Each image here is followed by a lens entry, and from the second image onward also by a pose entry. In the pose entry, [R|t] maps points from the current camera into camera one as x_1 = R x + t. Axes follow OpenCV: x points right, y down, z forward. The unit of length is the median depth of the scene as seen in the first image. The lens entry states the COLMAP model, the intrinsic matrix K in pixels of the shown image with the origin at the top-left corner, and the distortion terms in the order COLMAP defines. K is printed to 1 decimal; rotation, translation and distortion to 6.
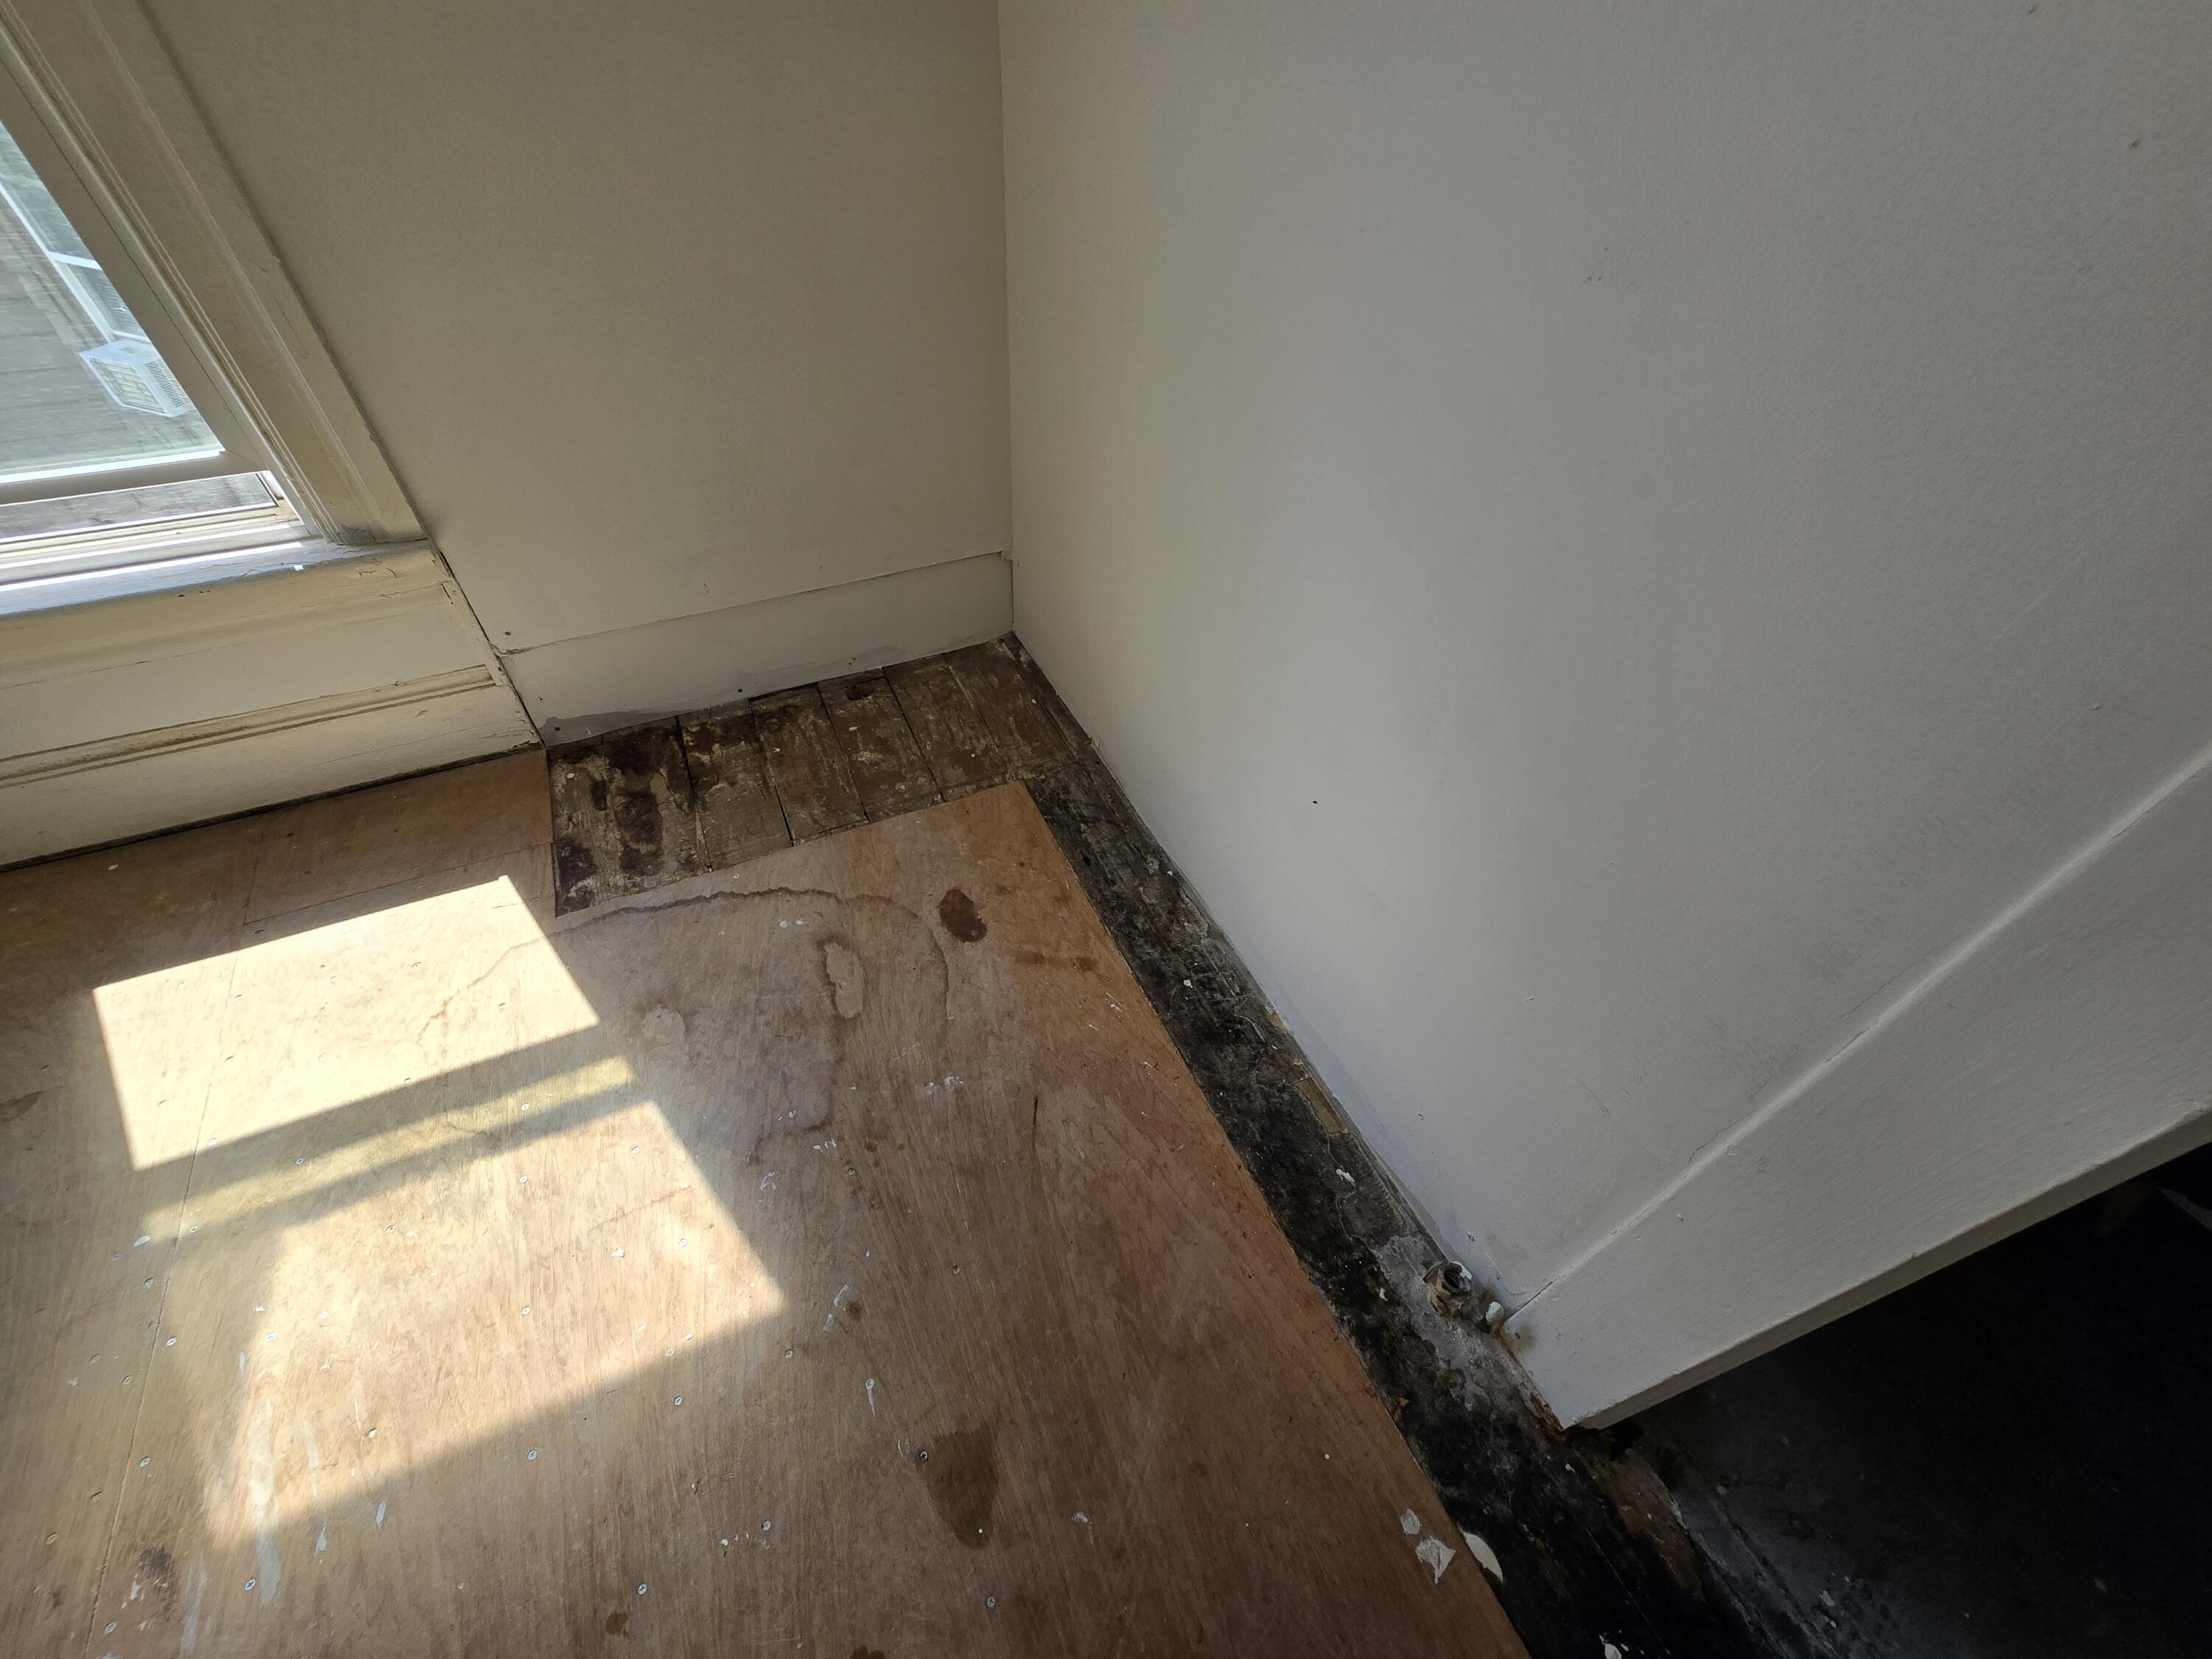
lens RADIAL K [[908.3, 0, 1097.5], [0, 908.3, 832.4], [0, 0, 1]] dist [-0.003901, 0.000113]
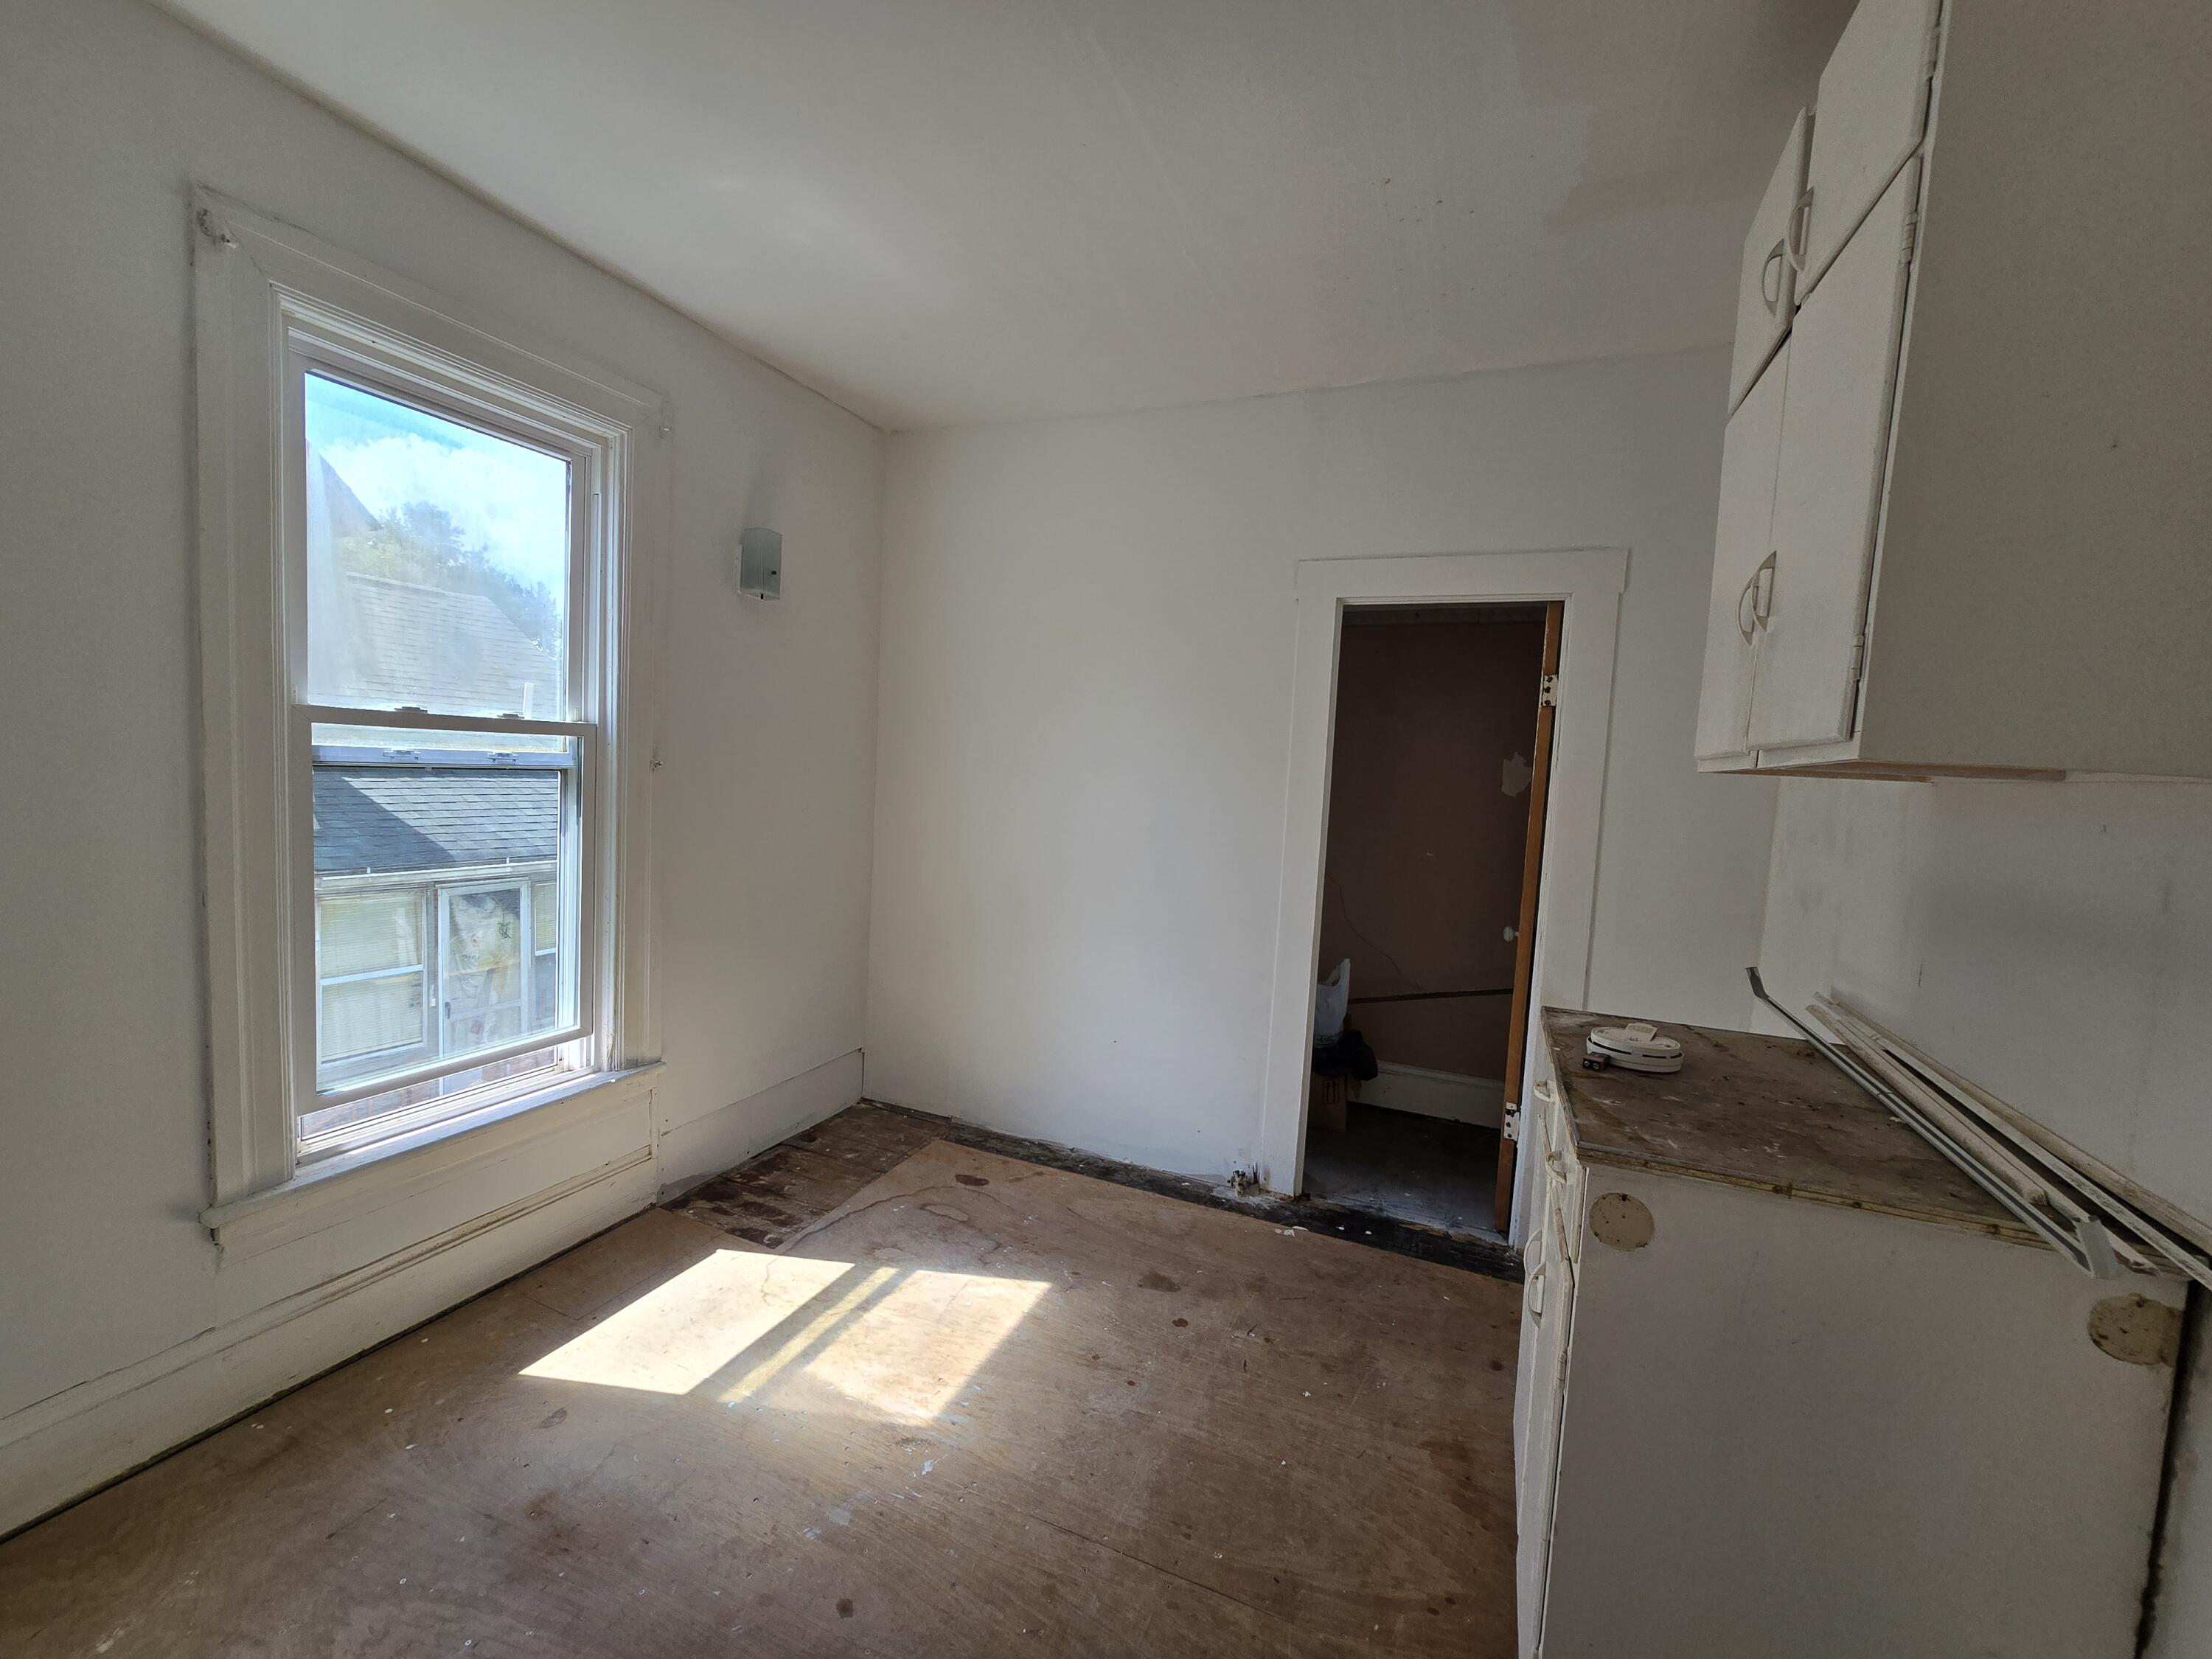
lens RADIAL K [[908.3, 0, 1097.5], [0, 908.3, 832.4], [0, 0, 1]] dist [-0.003901, 0.000113]
pose [[0.740600, -0.044222, 0.670490, -1.345151], [0.465653, 0.753159, -0.464670, 0.617716], [-0.484437, 0.656350, 0.578382, -0.829378]]
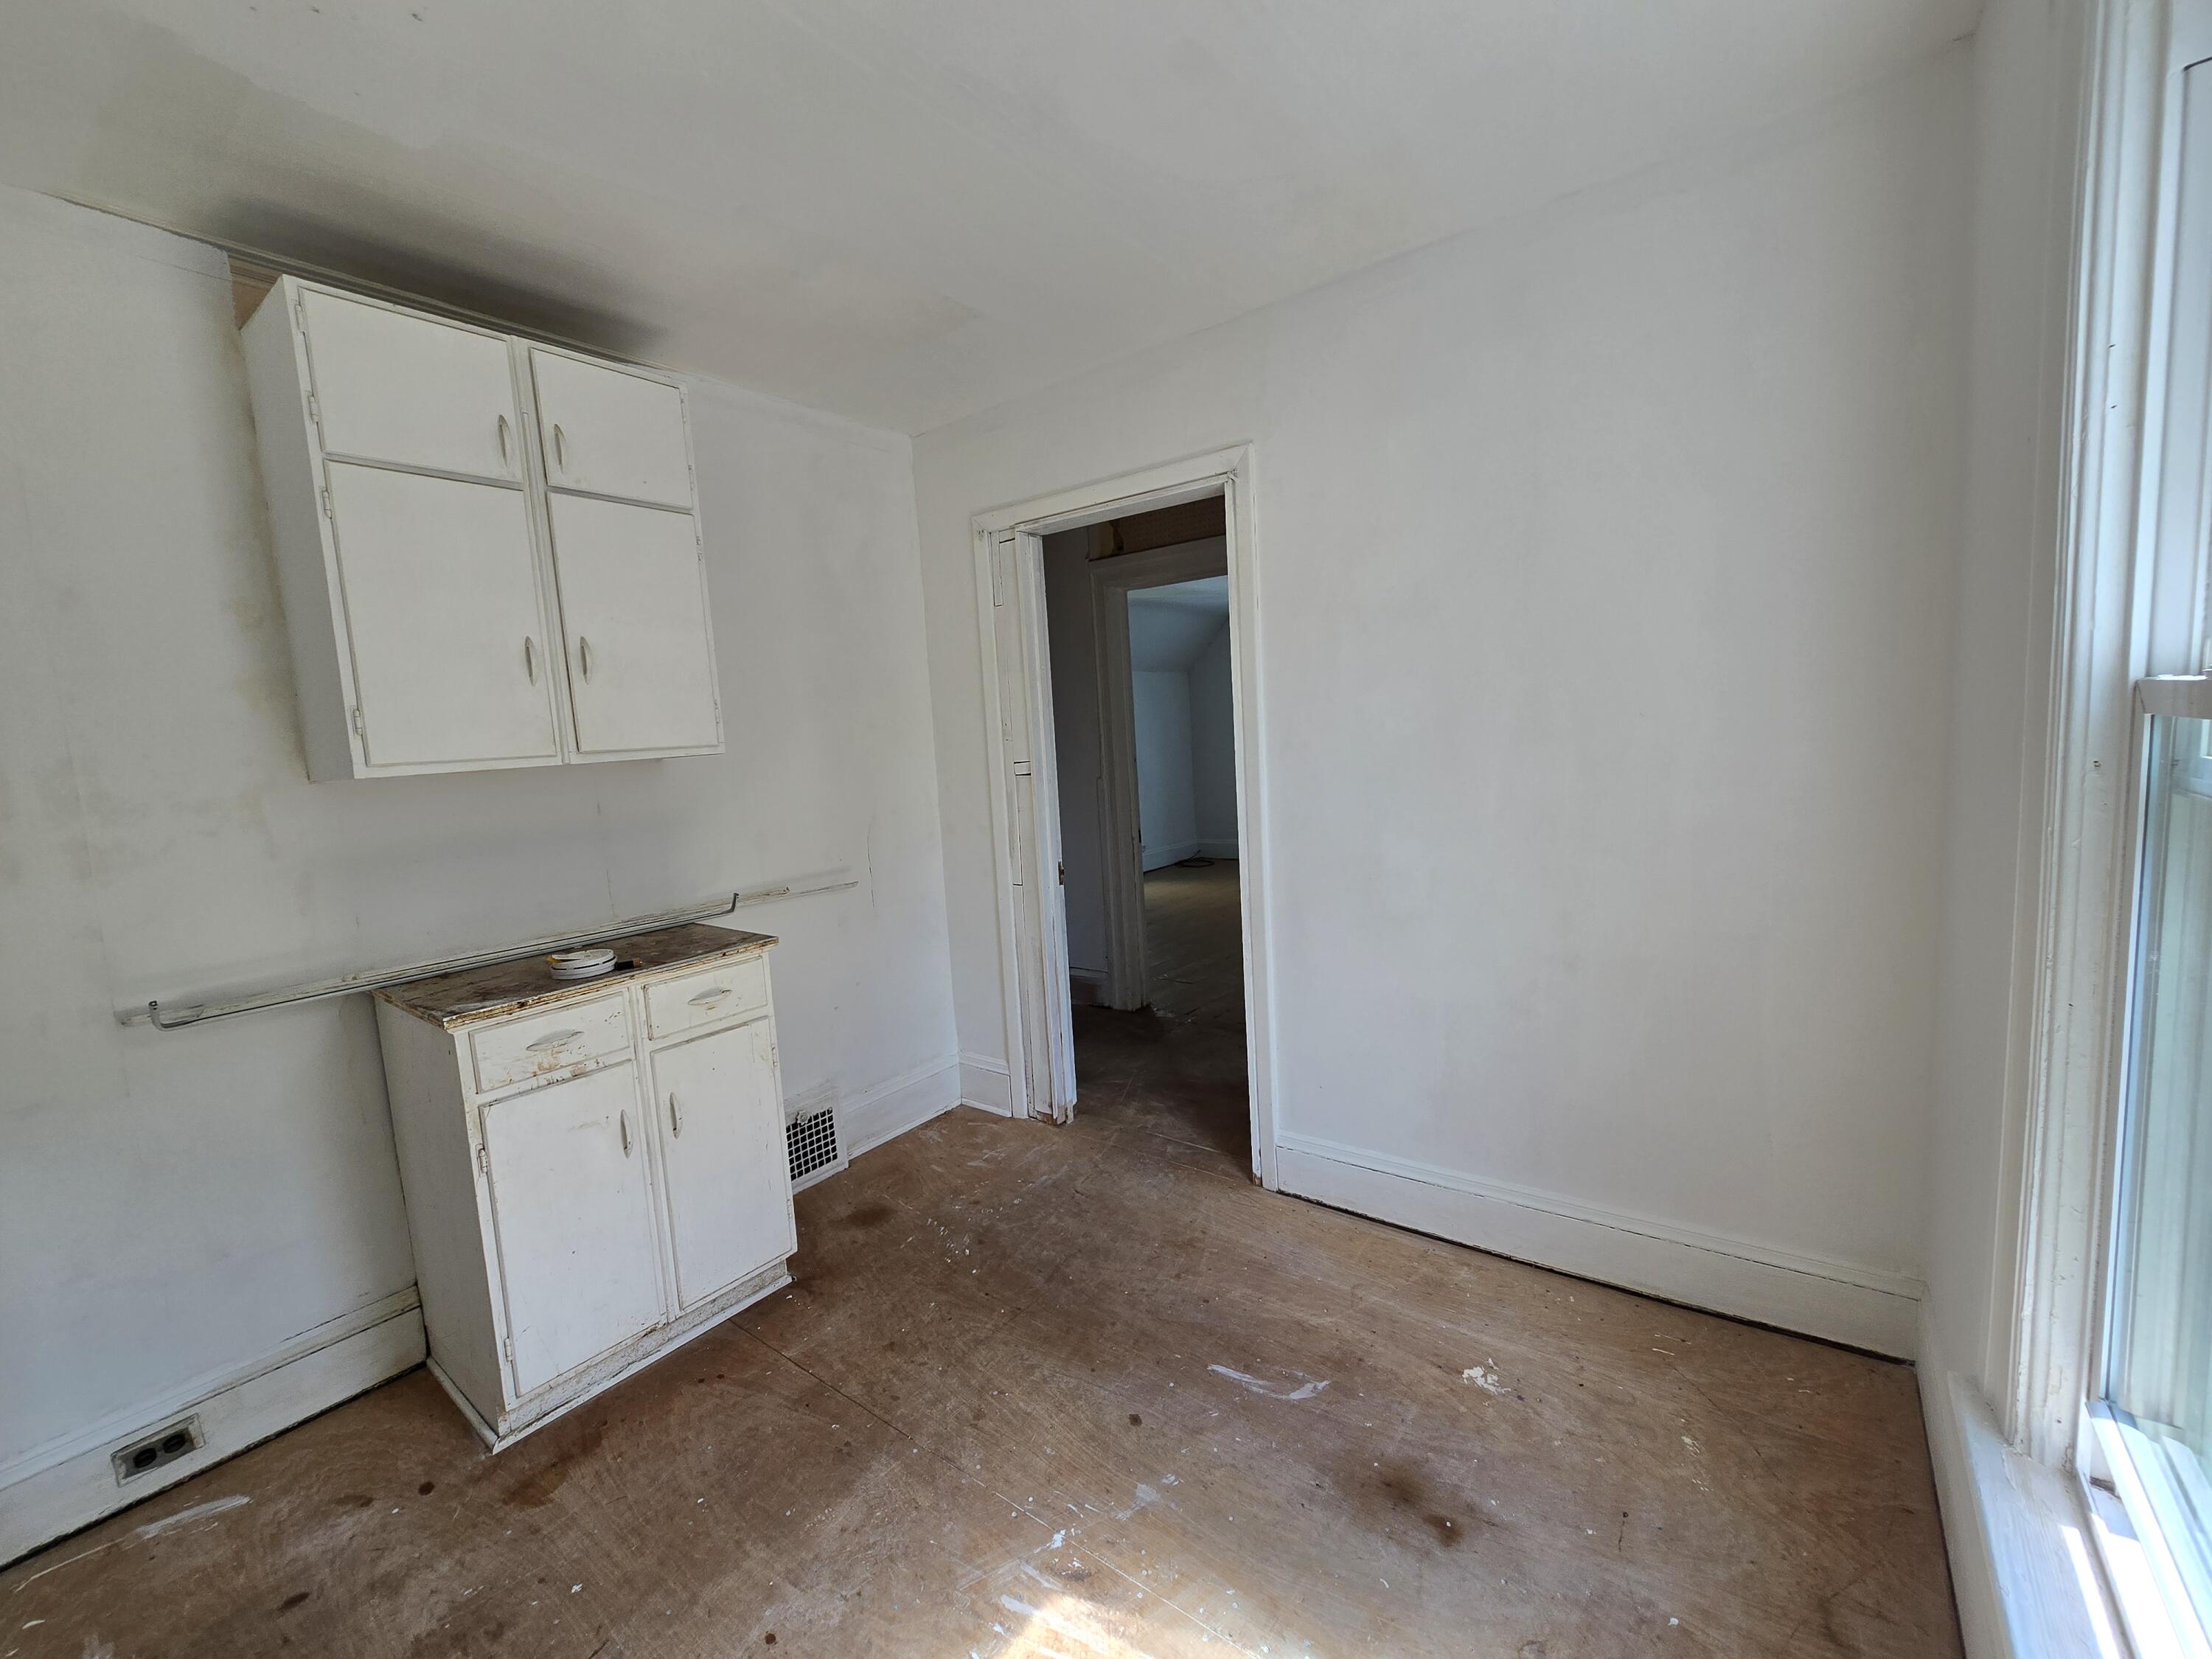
lens RADIAL K [[908.3, 0, 1097.5], [0, 908.3, 832.4], [0, 0, 1]] dist [-0.003901, 0.000113]
pose [[-0.882080, 0.071612, -0.465625, -0.256928], [-0.319129, 0.636224, 0.702407, -0.852412], [0.346543, 0.768173, -0.538347, 0.574437]]
